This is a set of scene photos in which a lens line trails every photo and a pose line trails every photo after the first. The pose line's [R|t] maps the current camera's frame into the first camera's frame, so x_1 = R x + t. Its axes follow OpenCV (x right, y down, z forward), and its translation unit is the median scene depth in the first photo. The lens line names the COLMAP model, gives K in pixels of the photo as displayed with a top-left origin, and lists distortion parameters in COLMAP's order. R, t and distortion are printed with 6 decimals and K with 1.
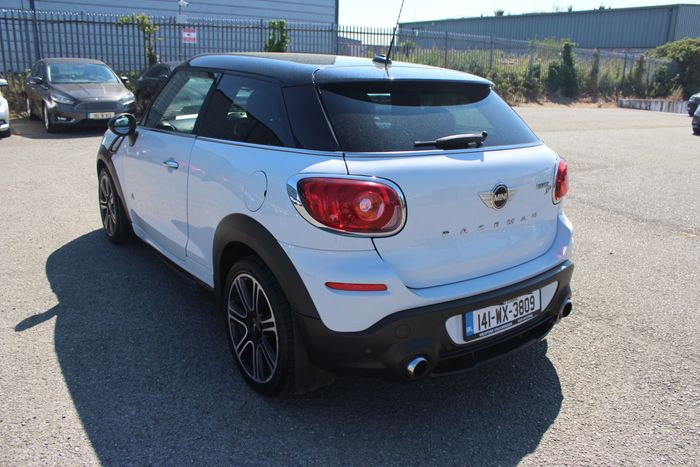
lens RADIAL K [[570.4, 0, 354.6], [0, 570.4, 212.5], [0, 0, 1]] dist [-0.176111, 0.172510]
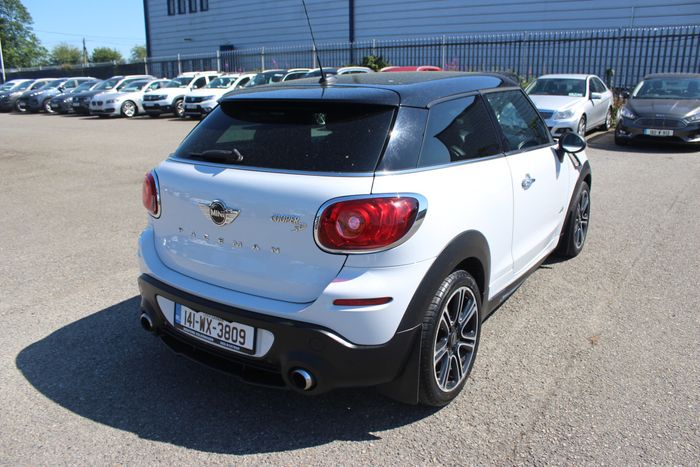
lens RADIAL K [[569.0, 0, 350.0], [0, 569.0, 233.5], [0, 0, 1]] dist [-0.186377, 0.177683]
pose [[0.336227, 0.220832, -0.915524, 1.215071], [-0.207466, 0.965607, 0.156721, -0.191871], [0.918645, 0.137246, 0.370478, 0.805110]]
